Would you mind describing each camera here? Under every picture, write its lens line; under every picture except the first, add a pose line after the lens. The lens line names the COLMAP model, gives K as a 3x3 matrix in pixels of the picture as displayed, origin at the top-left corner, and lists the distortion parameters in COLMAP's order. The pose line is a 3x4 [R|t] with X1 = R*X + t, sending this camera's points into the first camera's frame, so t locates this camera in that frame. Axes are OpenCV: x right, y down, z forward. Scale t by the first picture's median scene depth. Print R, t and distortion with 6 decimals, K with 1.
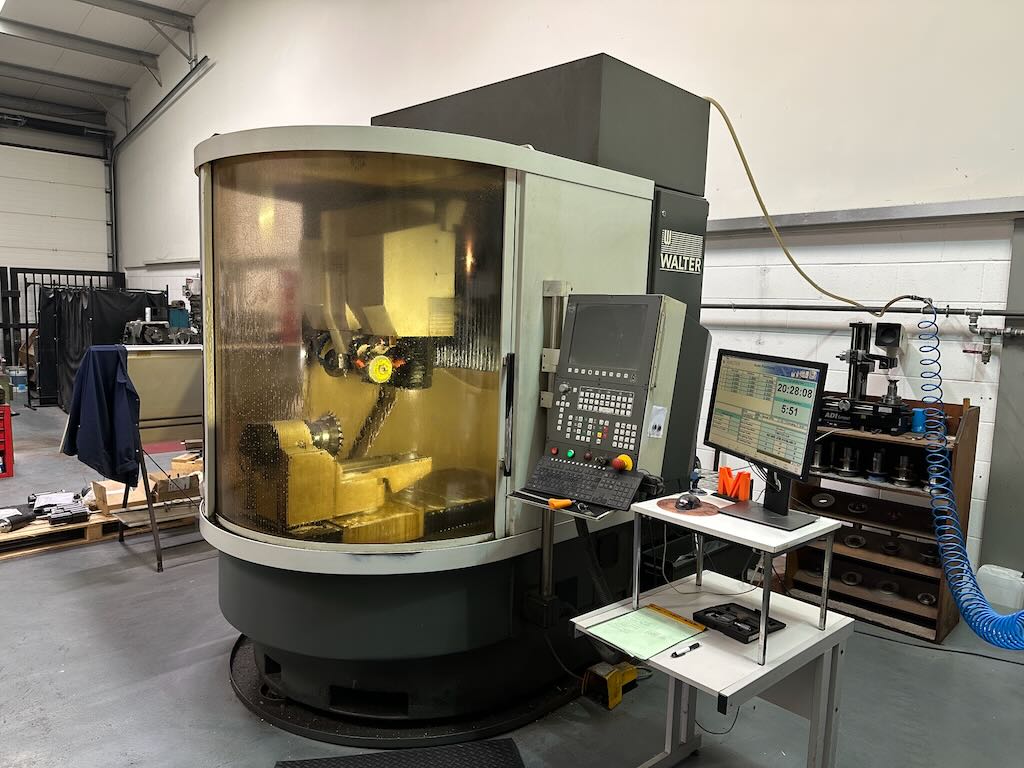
lens RADIAL K [[734.8, 0, 507.9], [0, 734.8, 384.3], [0, 0, 1]] dist [0.087348, -0.143054]
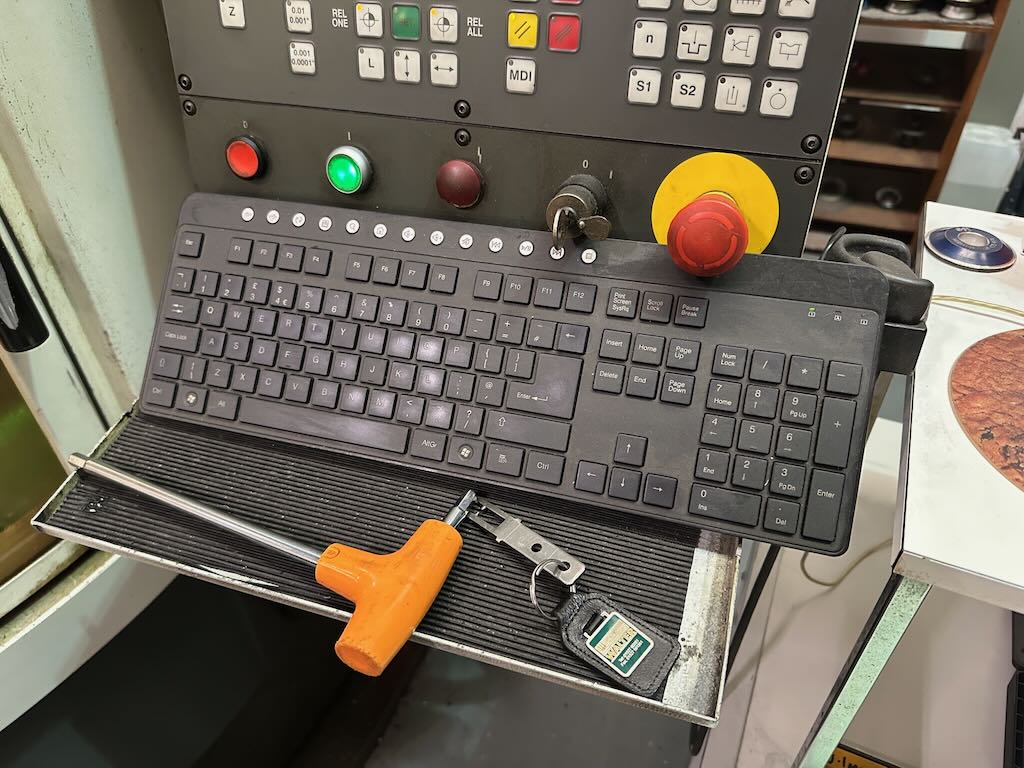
lens RADIAL K [[737.9, 0, 514.8], [0, 737.9, 384.9], [0, 0, 1]] dist [0.013004, -0.028860]
pose [[0.911955, -0.296852, 0.283227, 0.045238], [0.089601, 0.817739, 0.568573, 0.032590], [-0.400387, -0.493135, 0.772339, 0.656980]]
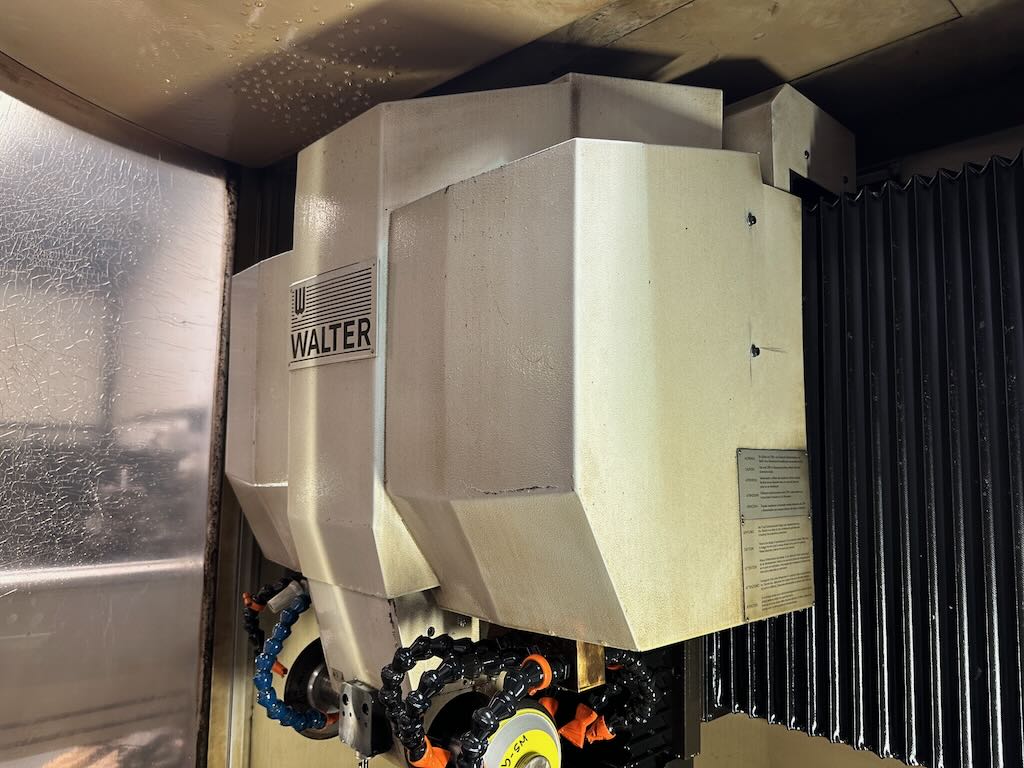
lens RADIAL K [[737.9, 0, 514.8], [0, 737.9, 384.9], [0, 0, 1]] dist [0.013004, -0.028860]
pose [[0.999454, -0.017357, -0.028122, -0.173011], [0.011344, 0.979450, -0.201367, -0.094269], [0.031039, 0.200938, 0.979112, 0.789643]]
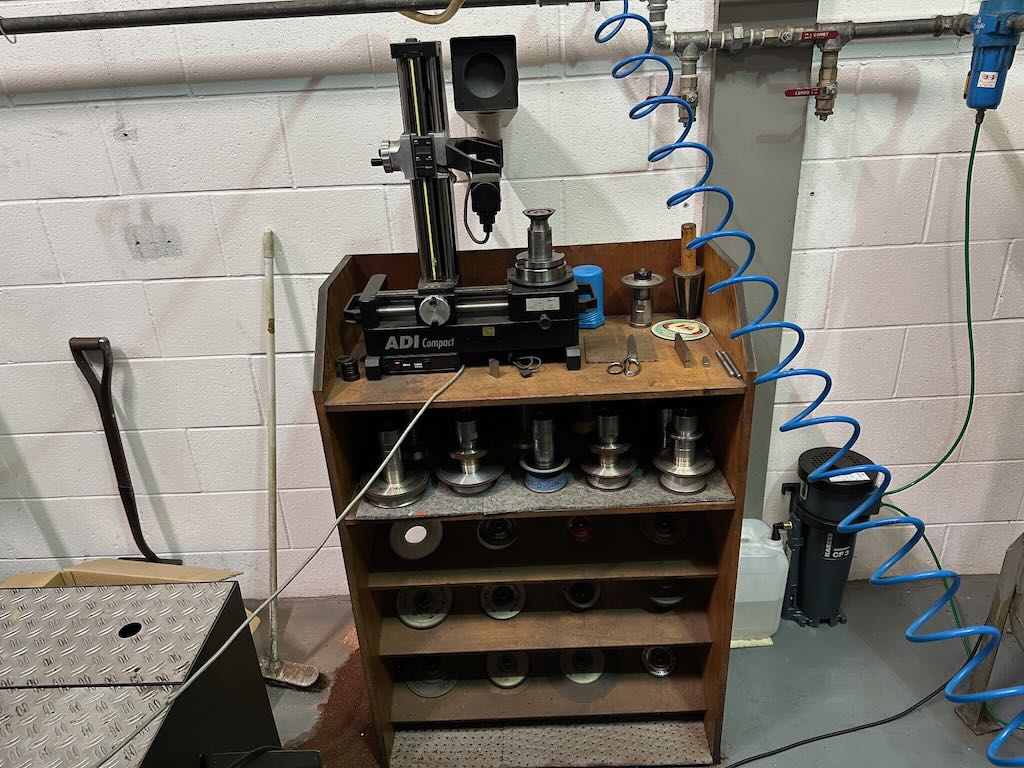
lens RADIAL K [[723.6, 0, 517.0], [0, 723.6, 386.4], [0, 0, 1]] dist [0.155278, -0.304137]
pose [[0.707928, -0.352466, 0.612051, 0.323041], [0.140977, 0.919657, 0.366548, -0.070564], [-0.692072, -0.173204, 0.700740, 0.903547]]
